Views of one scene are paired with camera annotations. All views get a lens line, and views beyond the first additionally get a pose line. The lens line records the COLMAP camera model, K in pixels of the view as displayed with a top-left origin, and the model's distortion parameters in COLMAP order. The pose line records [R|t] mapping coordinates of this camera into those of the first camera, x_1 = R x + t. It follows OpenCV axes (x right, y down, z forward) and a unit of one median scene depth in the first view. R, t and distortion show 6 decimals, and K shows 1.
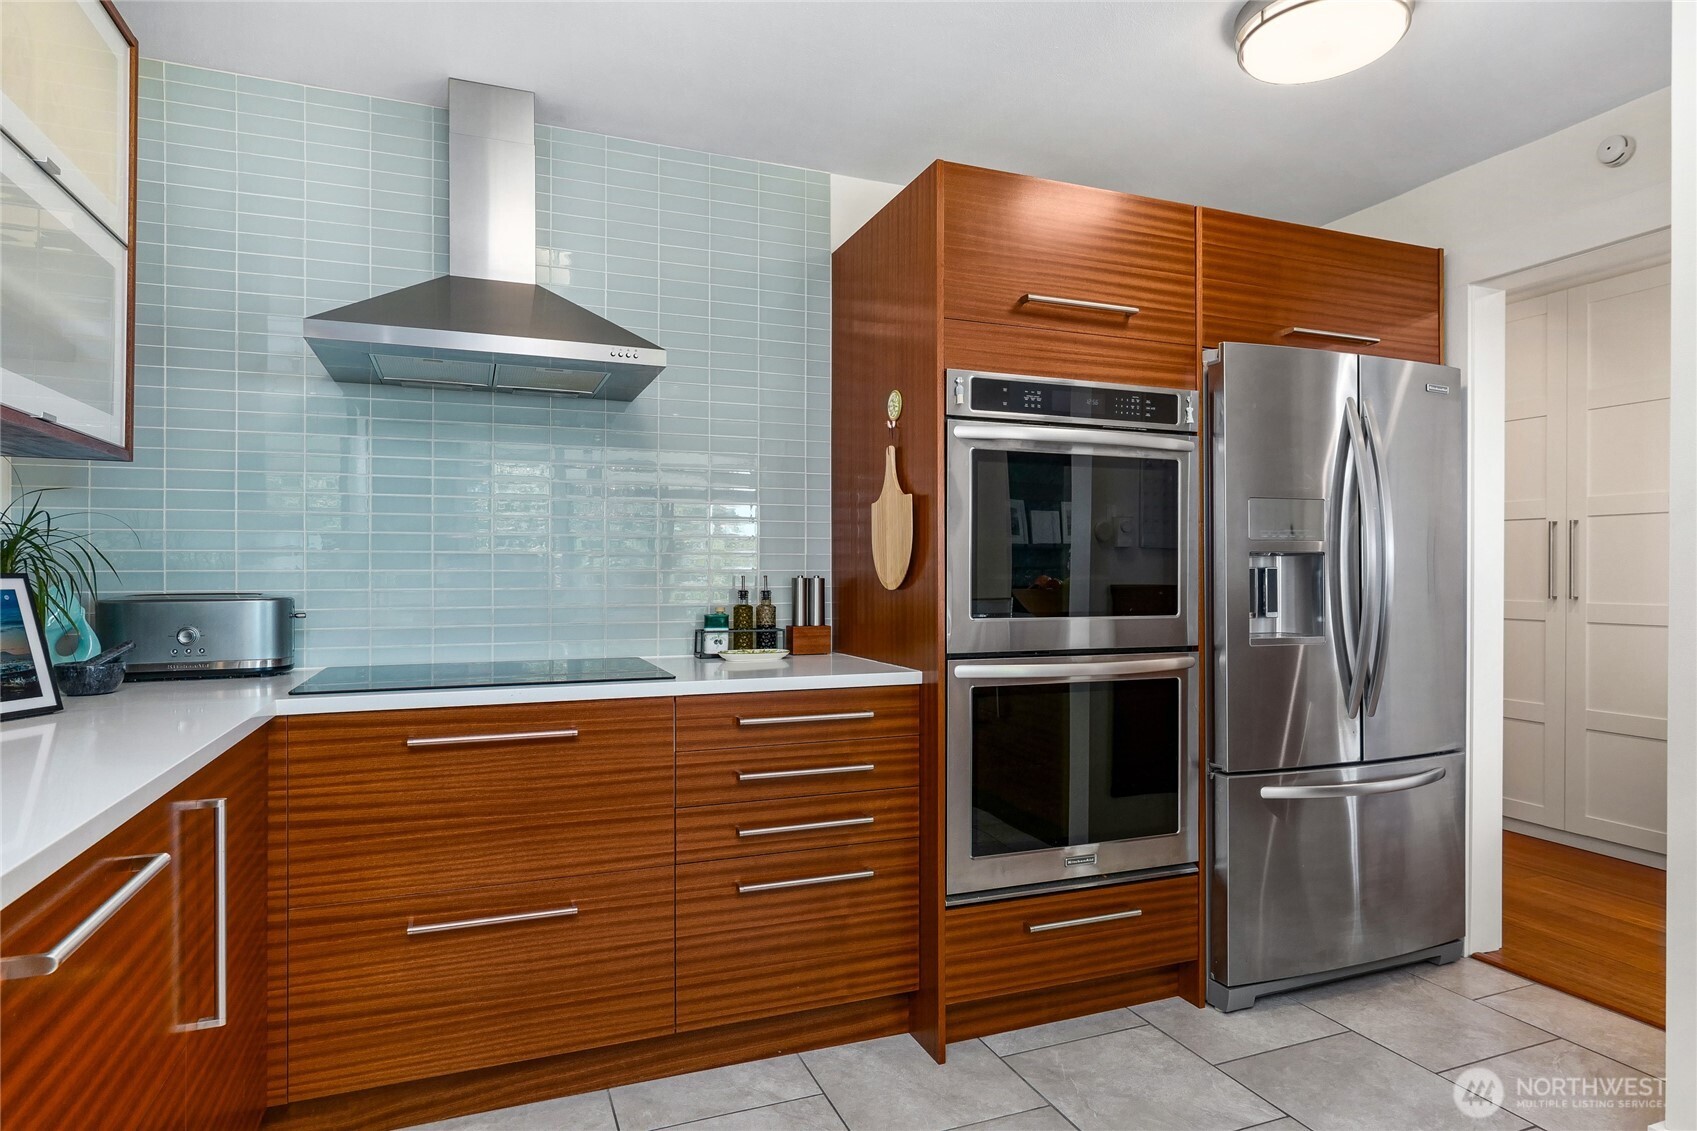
lens RADIAL K [[983.5, 0, 858.2], [0, 983.5, 571.5], [0, 0, 1]] dist [-0.003069, -0.000380]
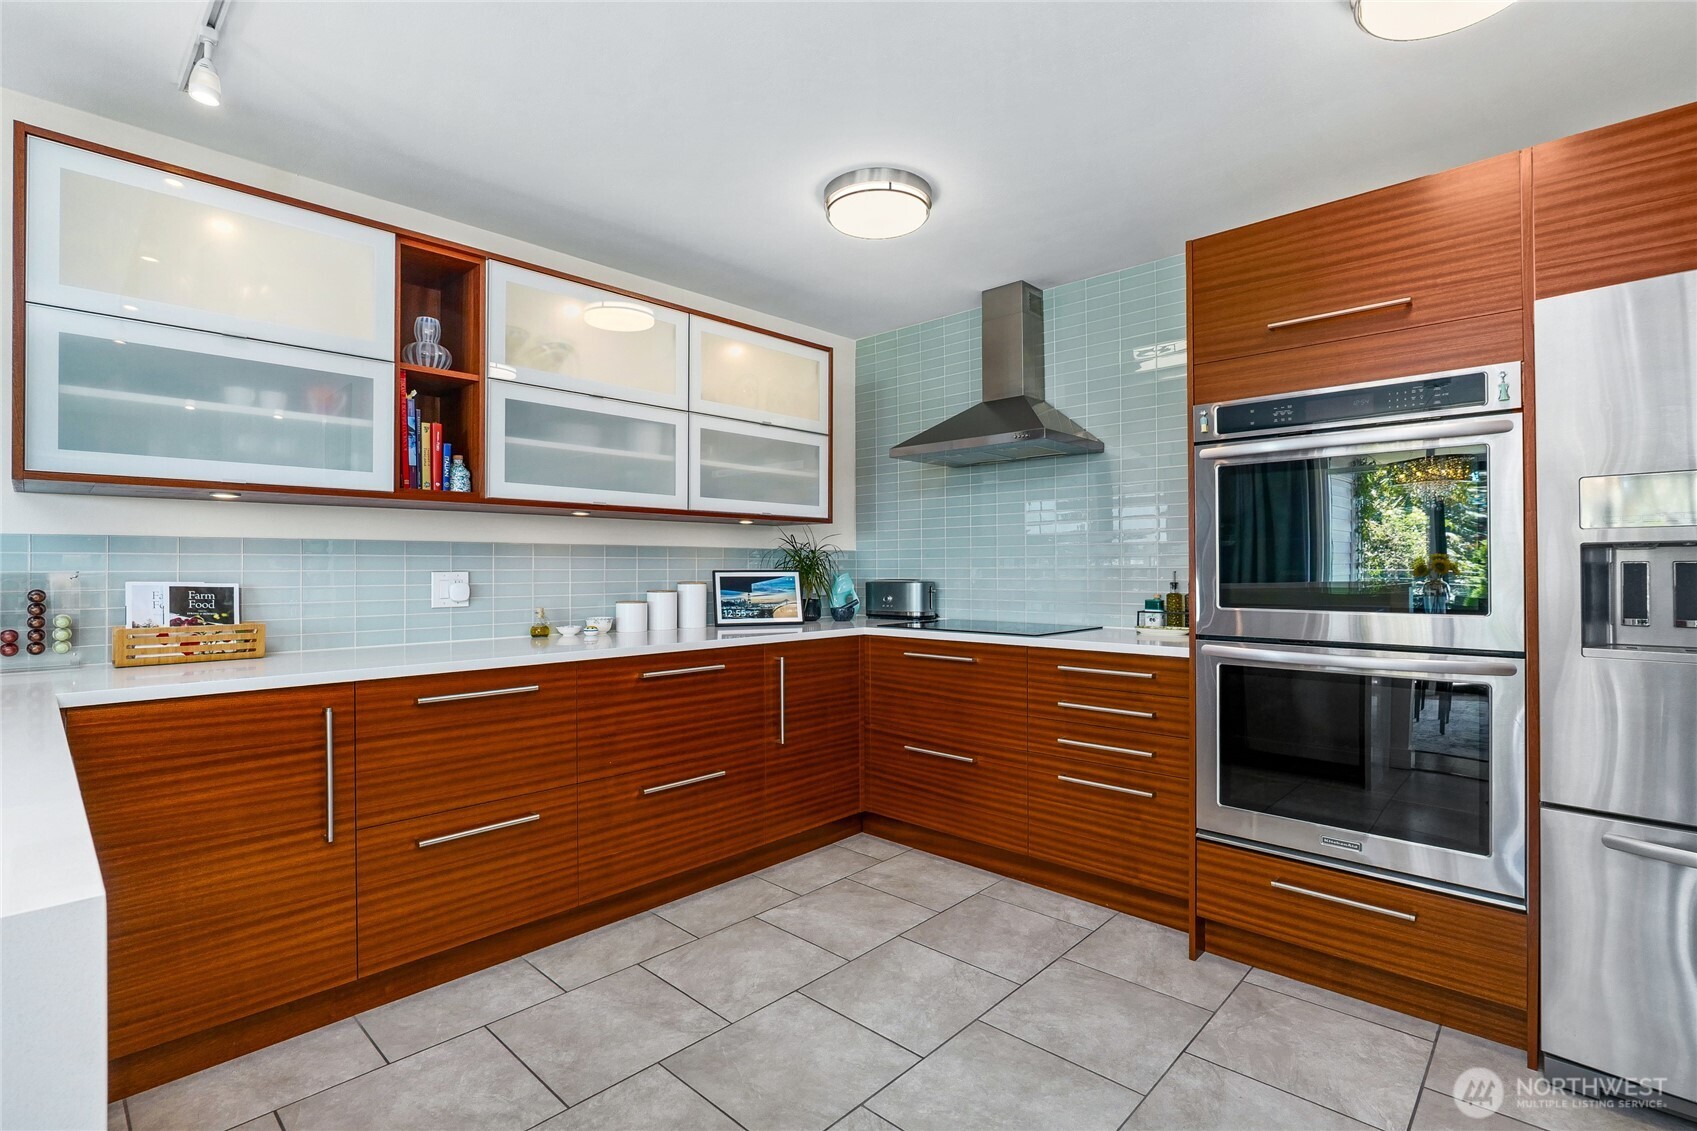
lens RADIAL K [[784.4, 0, 848.5], [0, 784.4, 565.5], [0, 0, 1]] dist [-0.002614, -0.030227]
pose [[0.420905, -0.007134, -0.907077, 0.788070], [0.002577, 0.999974, -0.006669, 0.002726], [0.907101, 0.000470, 0.420912, 0.178393]]
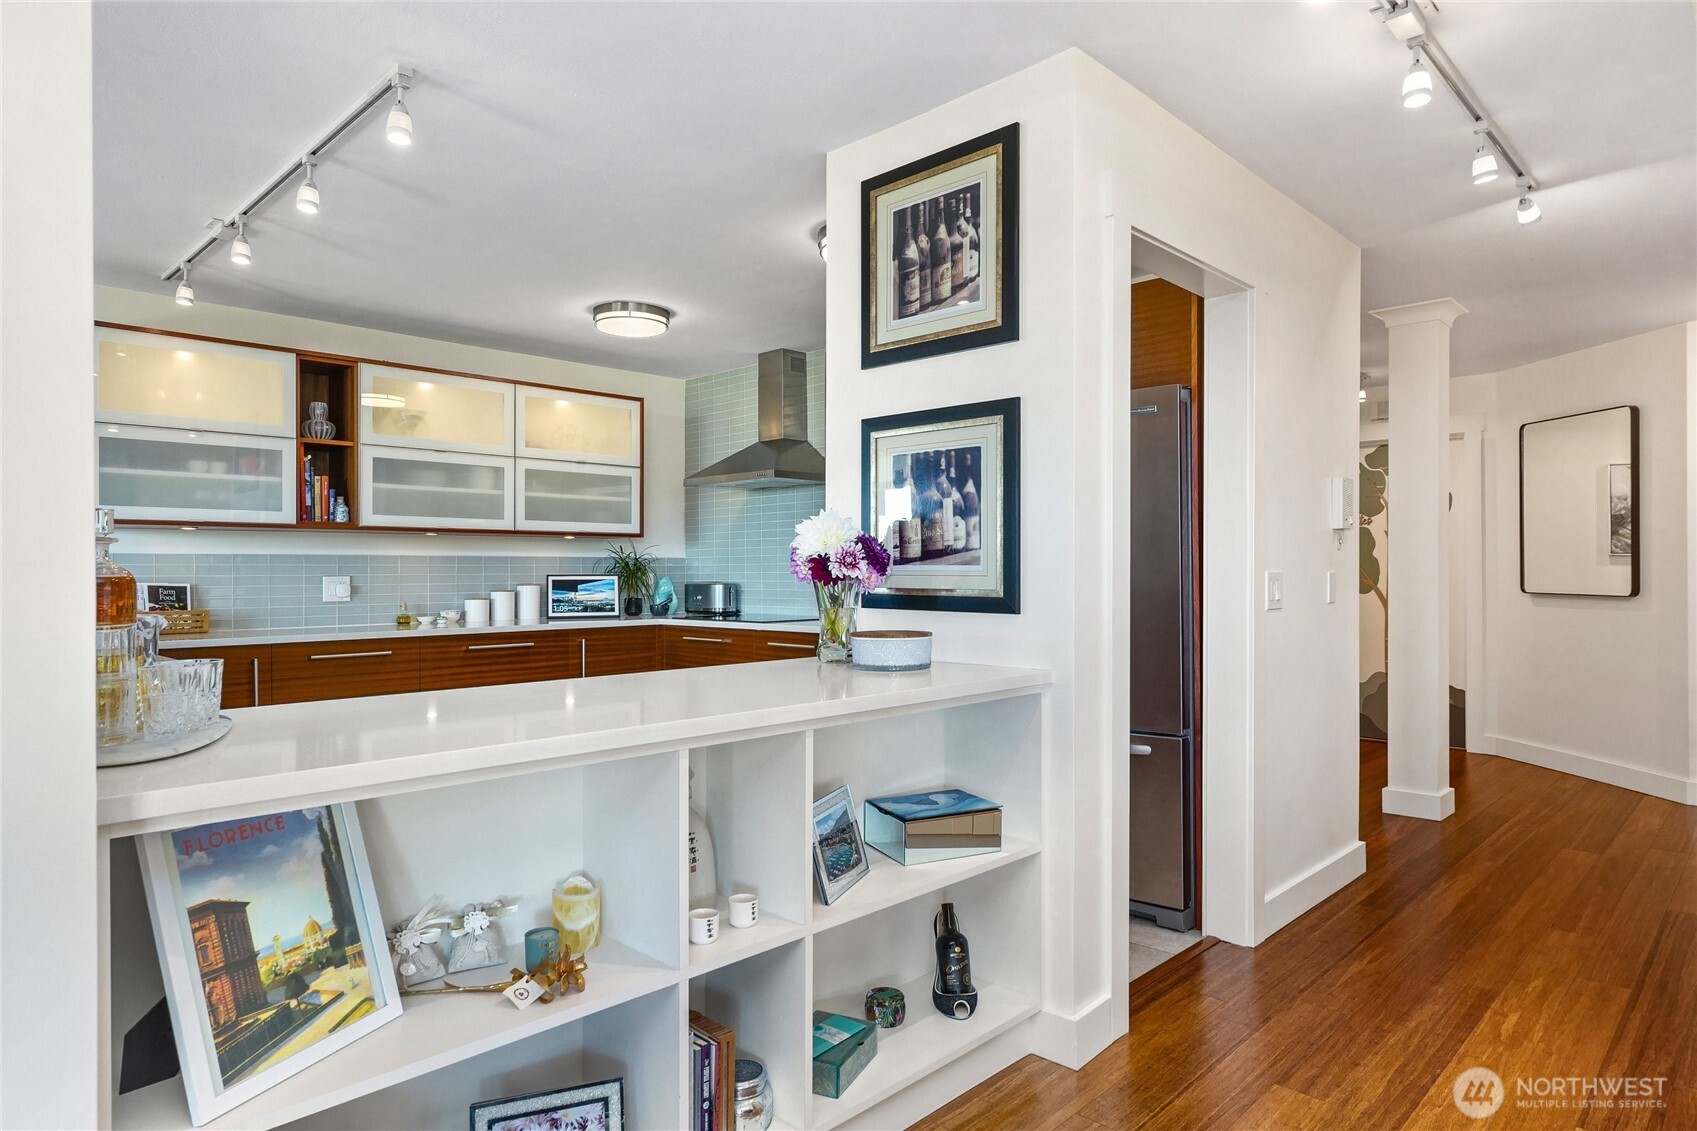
lens RADIAL K [[983.6, 0, 849.9], [0, 983.6, 566.7], [0, 0, 1]] dist [0.002043, 0.000186]
pose [[0.408849, -0.006869, -0.912576, 1.778595], [0.002191, 0.999976, -0.006545, -0.000665], [0.912600, 0.000676, 0.408854, 0.267165]]
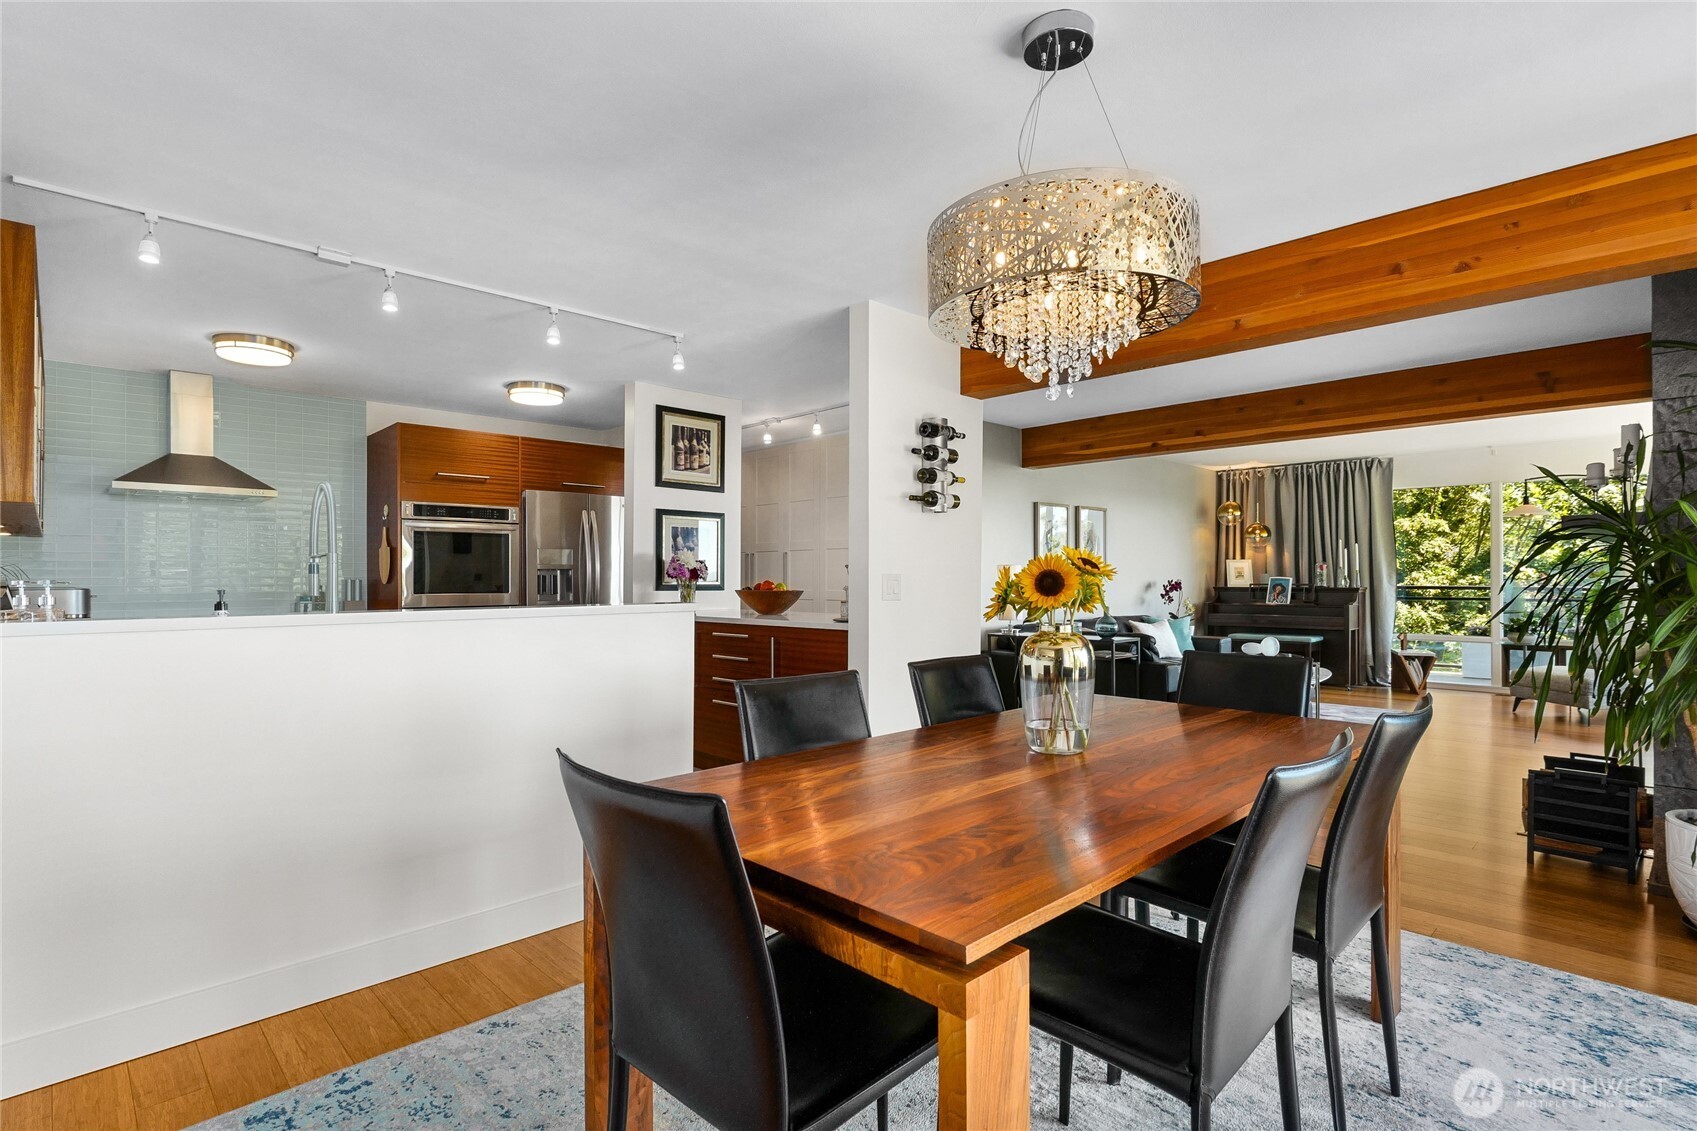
lens RADIAL K [[828.3, 0, 848.5], [0, 828.3, 565.5], [0, 0, 1]] dist [0.002979, 0.000247]
pose [[0.921352, 0.002043, 0.388725, 0.327798], [0.002862, 0.999923, -0.012041, -0.000787], [-0.388720, 0.012206, 0.921275, -1.506192]]
